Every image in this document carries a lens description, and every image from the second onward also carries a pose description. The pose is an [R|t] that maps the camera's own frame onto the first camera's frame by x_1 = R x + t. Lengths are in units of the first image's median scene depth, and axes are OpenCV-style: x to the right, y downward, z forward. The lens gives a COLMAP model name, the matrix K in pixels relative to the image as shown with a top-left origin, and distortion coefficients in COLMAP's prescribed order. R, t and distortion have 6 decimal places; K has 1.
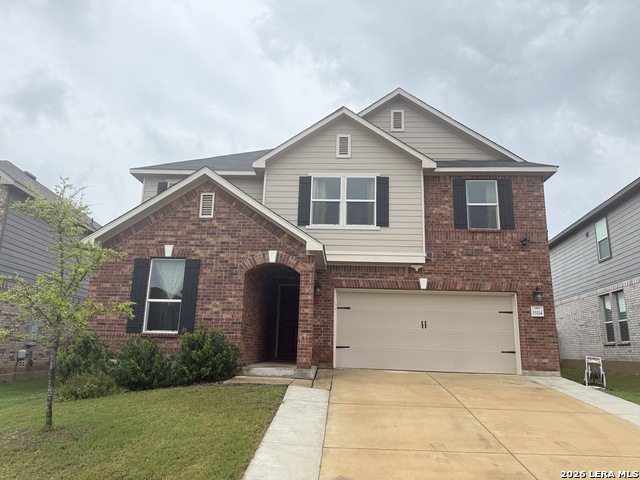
lens RADIAL K [[447.2, 0, 321.1], [0, 447.2, 238.7], [0, 0, 1]] dist [0.056363, -0.069063]
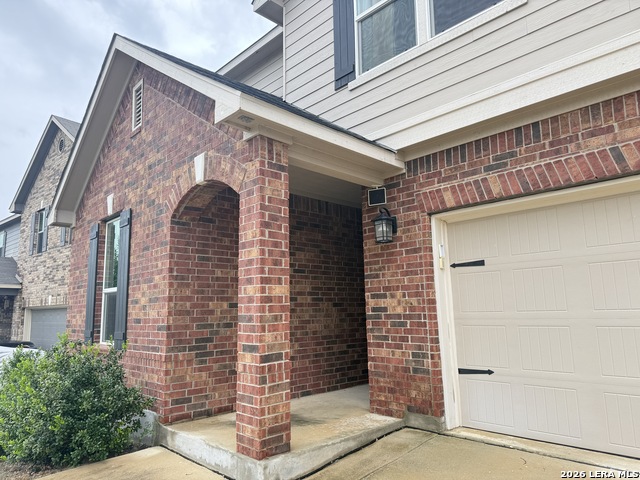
lens RADIAL K [[447.2, 0, 318.4], [0, 447.2, 244.6], [0, 0, 1]] dist [0.056363, -0.069063]
pose [[0.720288, -0.143709, -0.678626, 0.224092], [0.202846, 0.979179, 0.007943, 0.117067], [0.663354, -0.143378, 0.734441, 0.685902]]
